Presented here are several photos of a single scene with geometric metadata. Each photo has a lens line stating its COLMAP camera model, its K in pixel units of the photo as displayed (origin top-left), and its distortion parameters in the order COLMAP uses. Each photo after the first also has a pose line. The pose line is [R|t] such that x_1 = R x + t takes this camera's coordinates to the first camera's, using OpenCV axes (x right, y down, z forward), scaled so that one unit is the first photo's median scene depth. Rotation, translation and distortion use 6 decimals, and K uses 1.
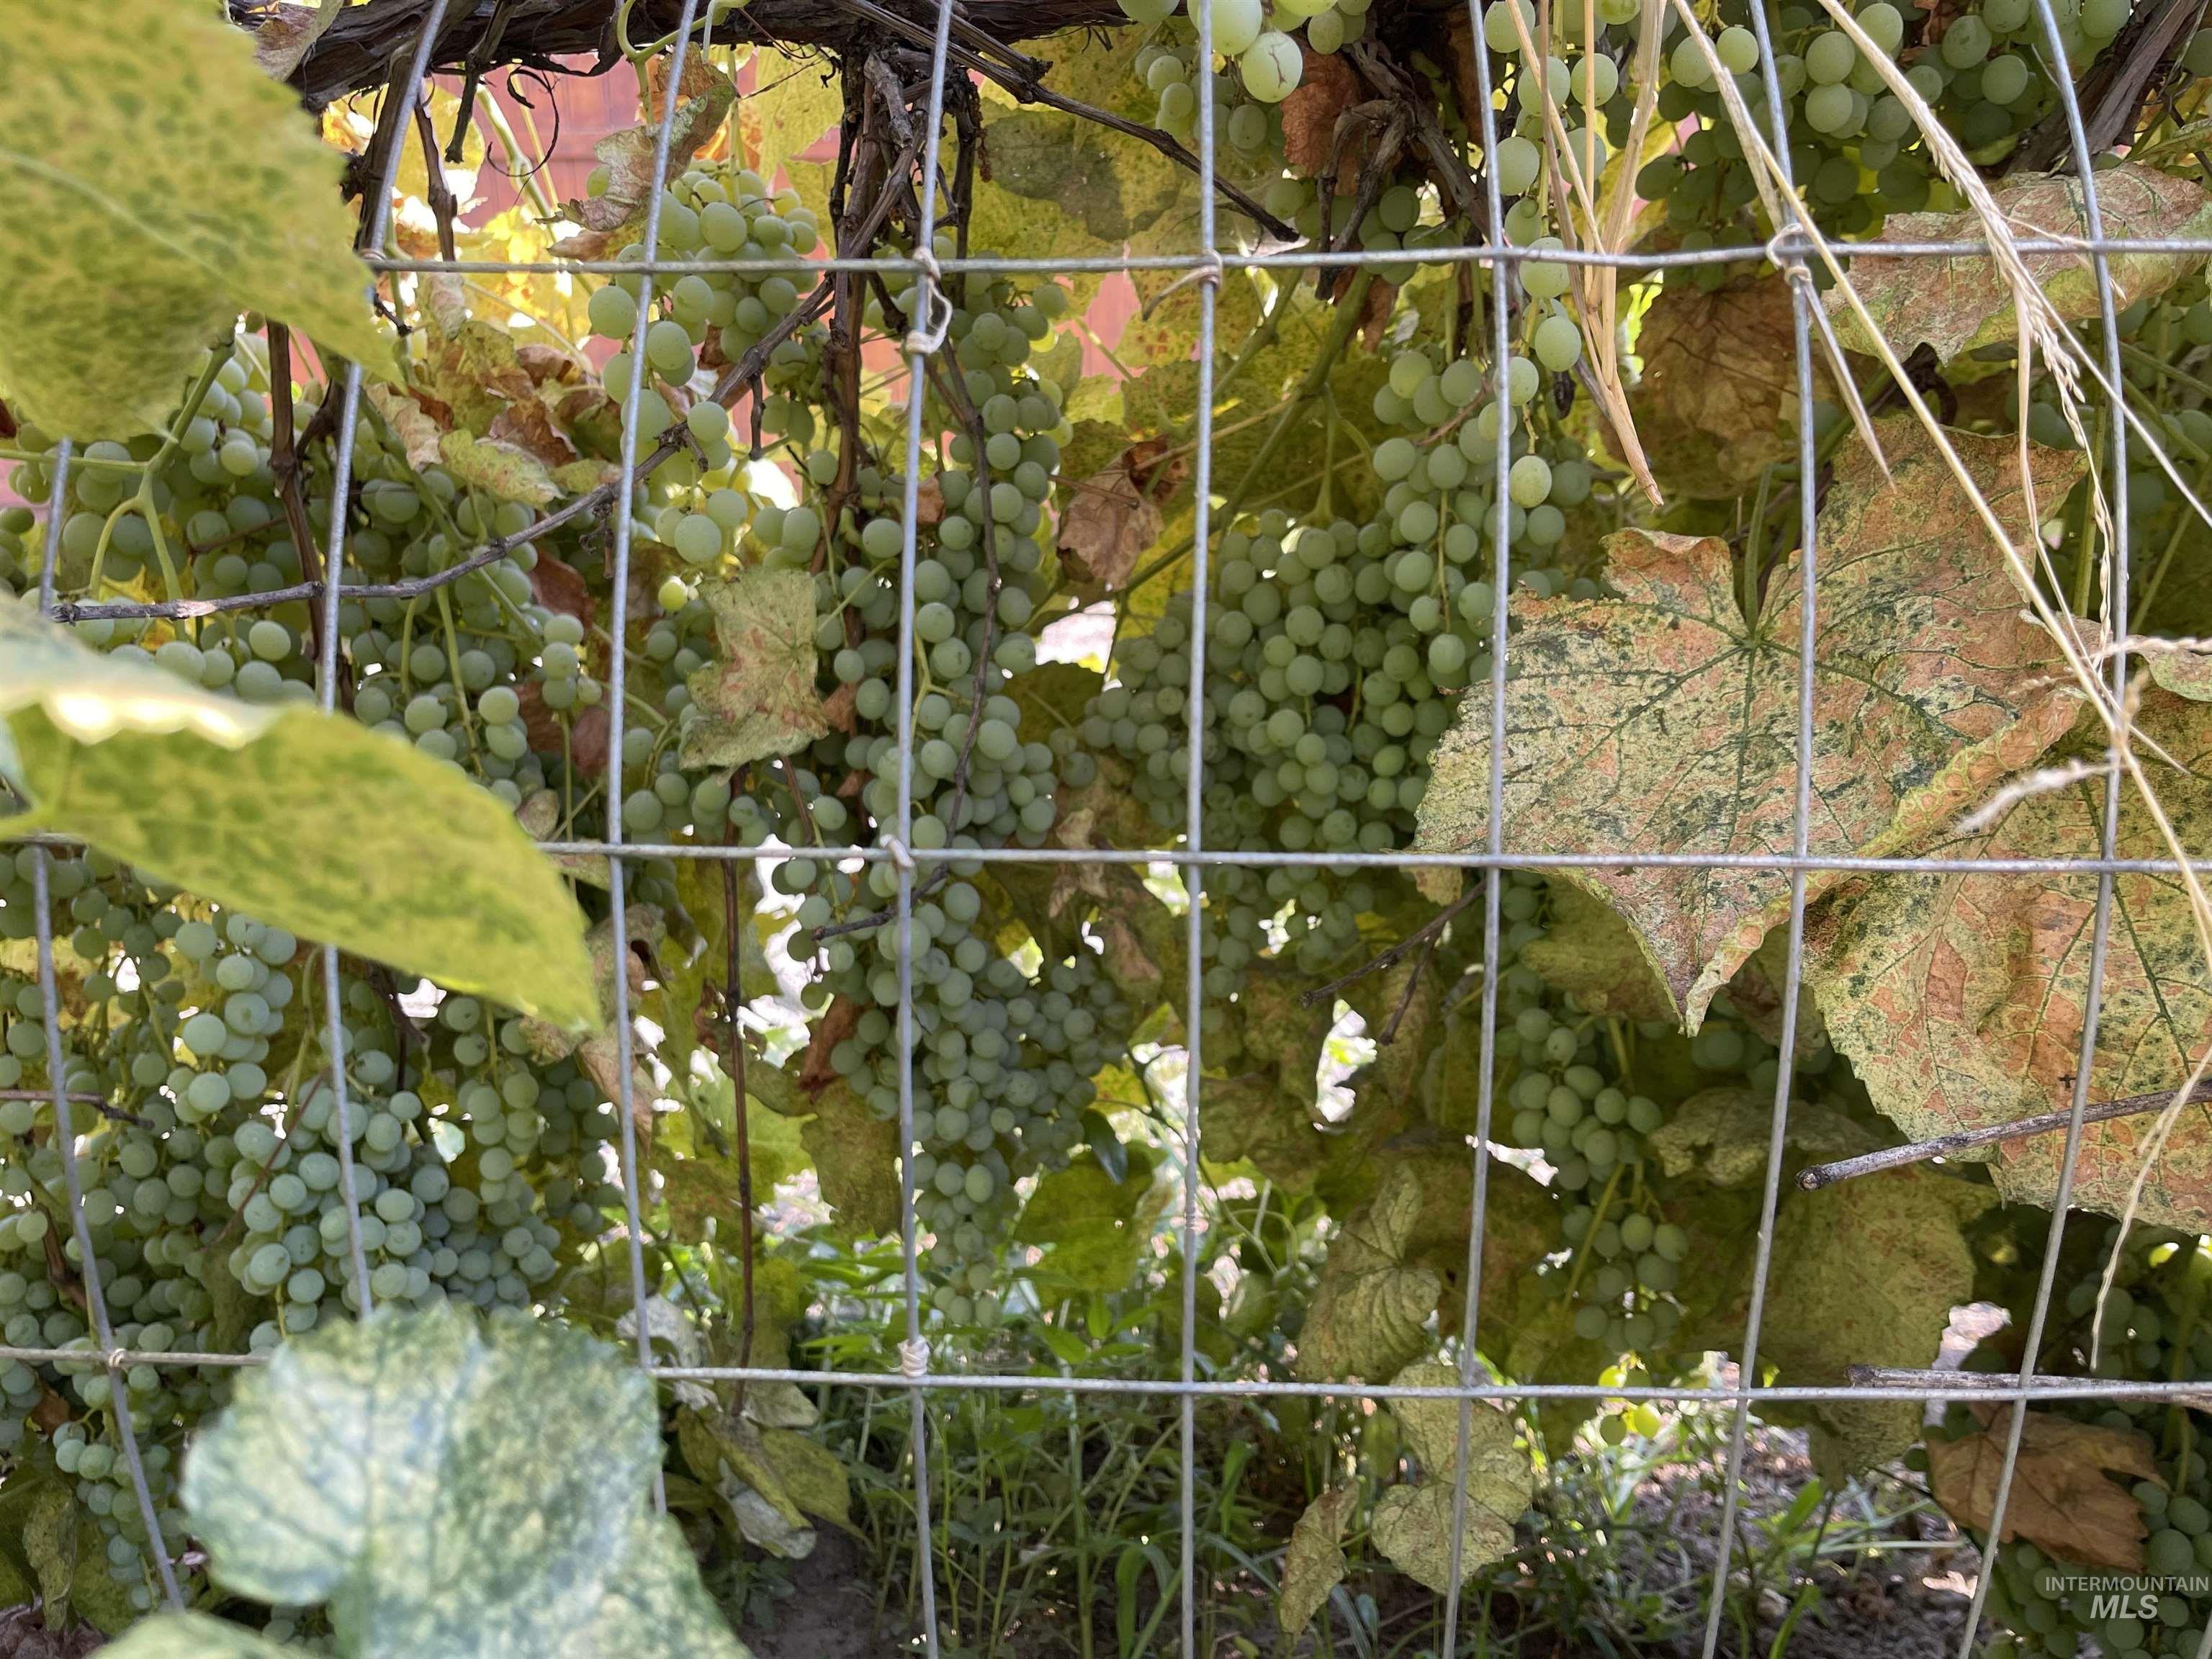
lens RADIAL K [[1657.4, 0, 1114.1], [0, 1657.4, 830.7], [0, 0, 1]] dist [0.019363, -0.010616]
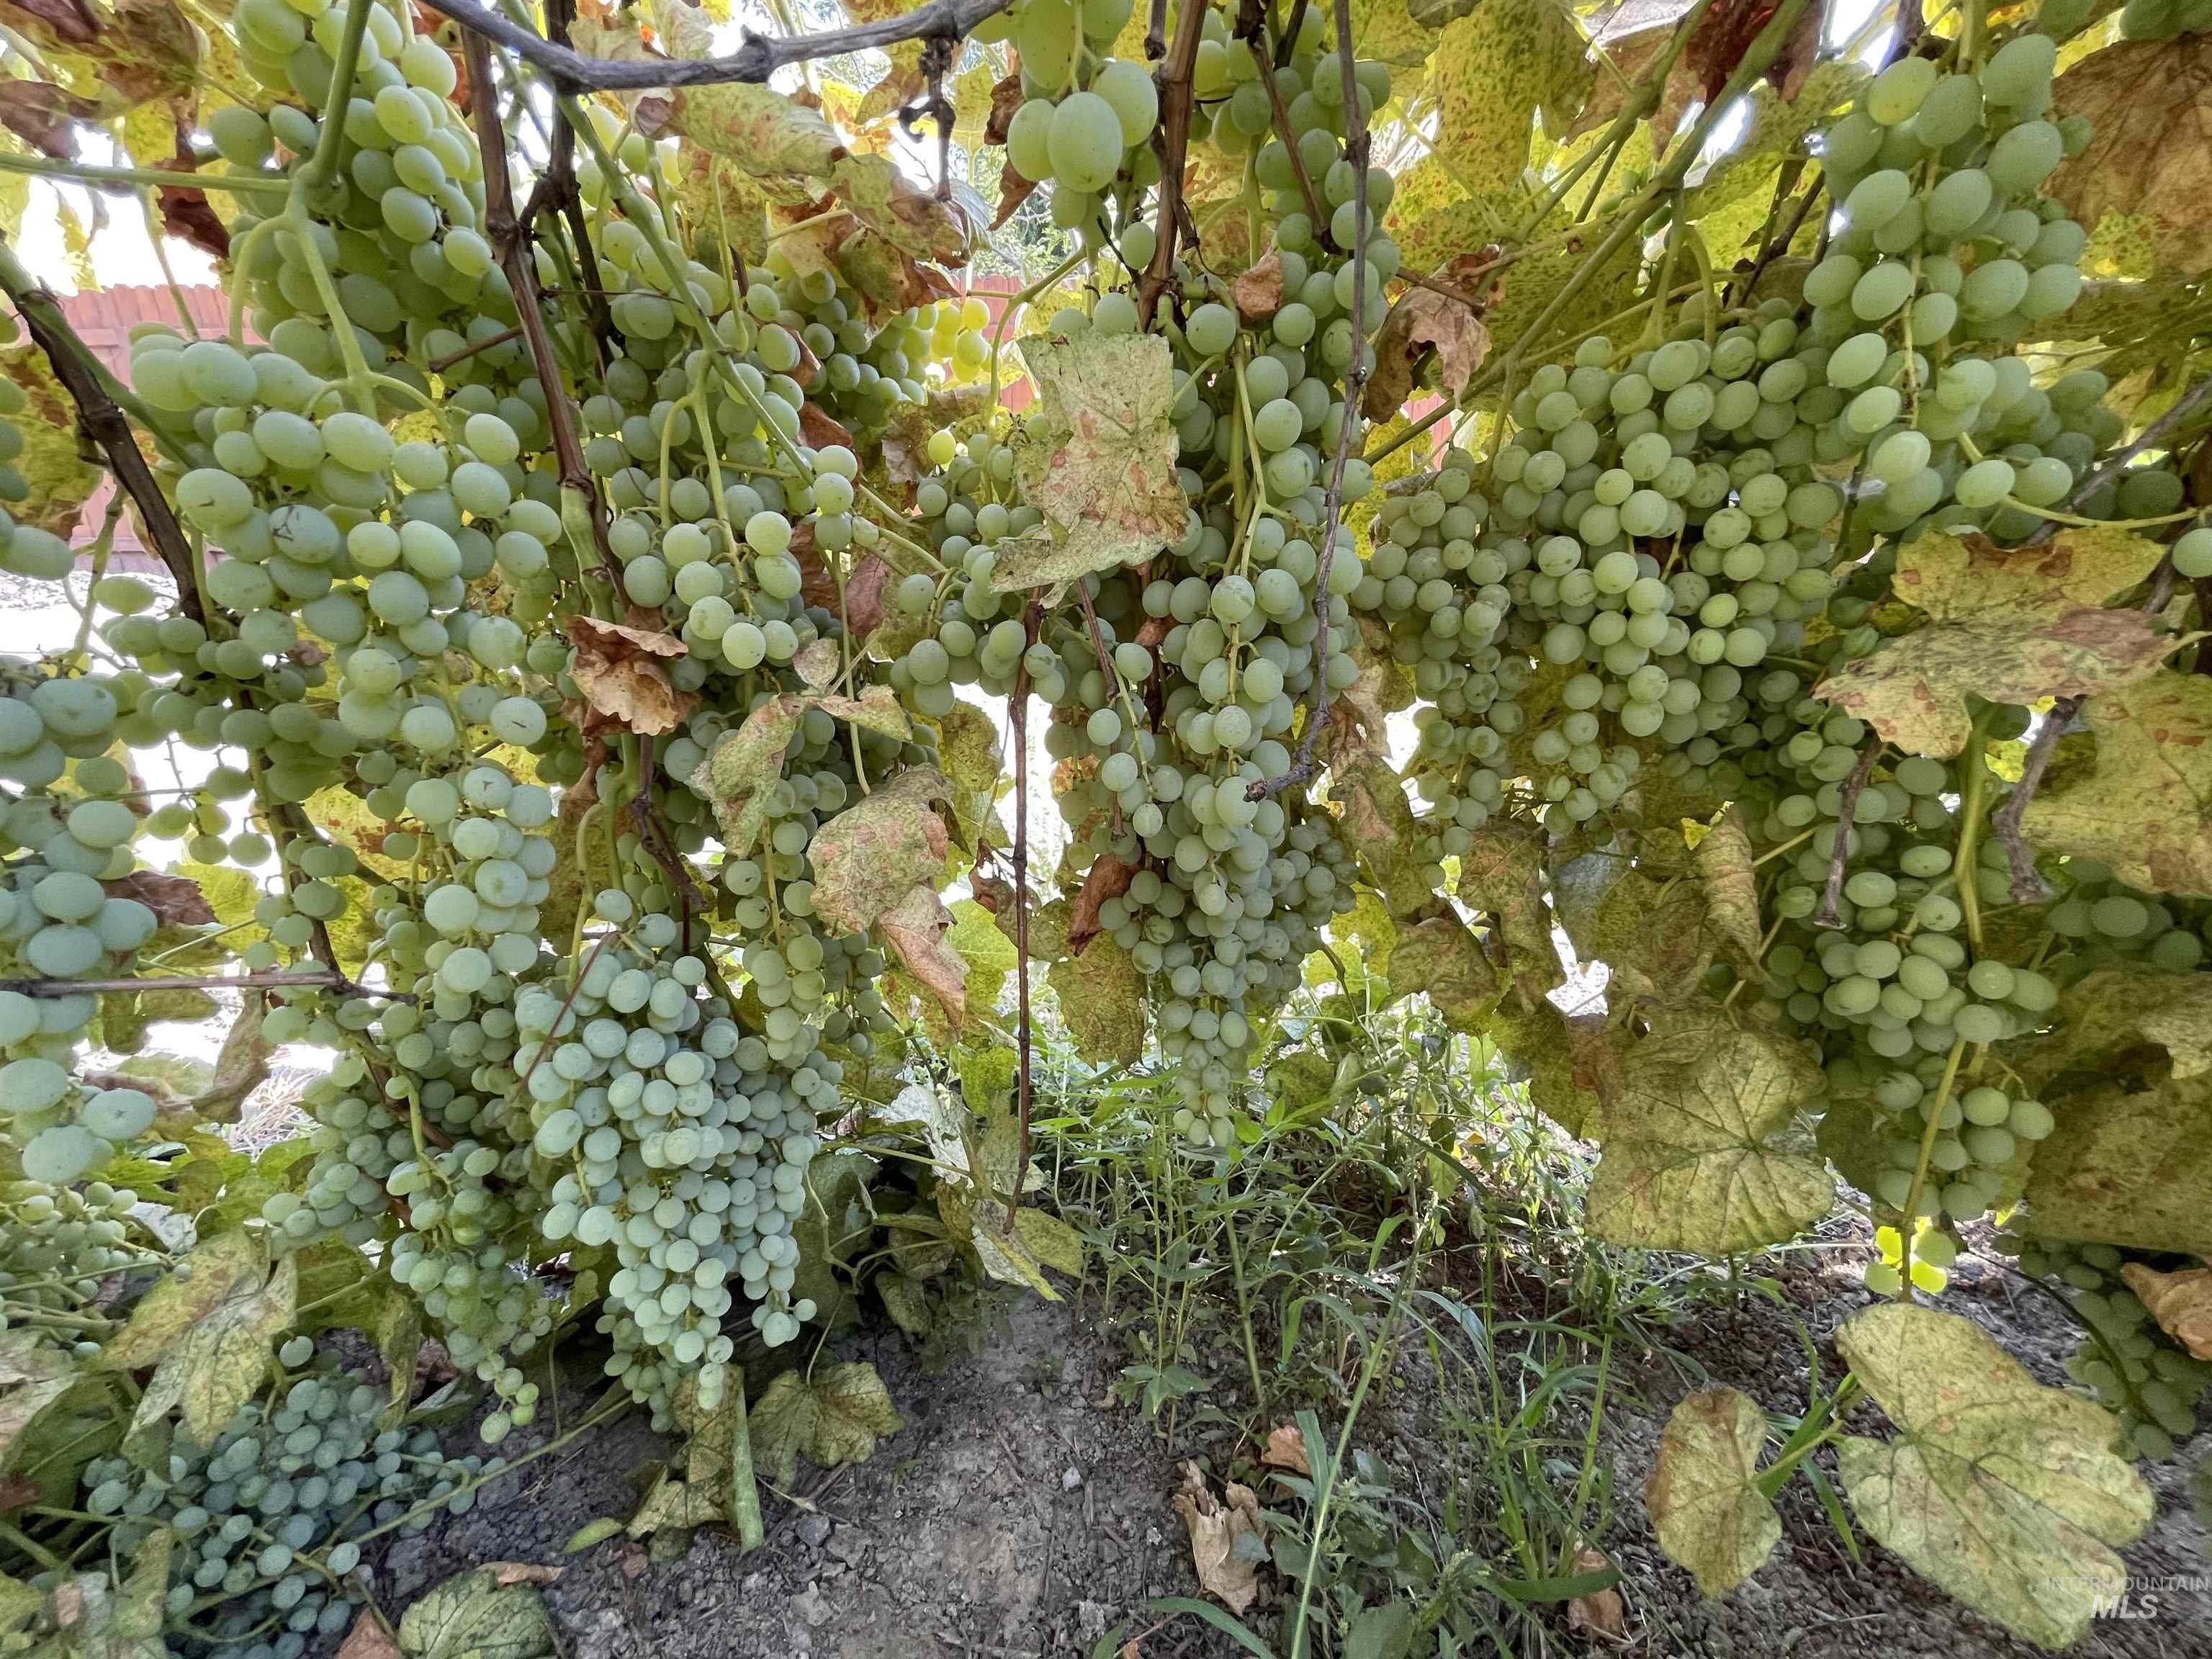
lens RADIAL K [[892.3, 0, 1096.7], [0, 892.3, 842.0], [0, 0, 1]] dist [-0.012530, 0.000279]
pose [[0.999997, 0.000572, -0.002209, -0.188434], [-0.000324, 0.993882, 0.110451, 0.032886], [0.002259, -0.110450, 0.993879, 0.495557]]
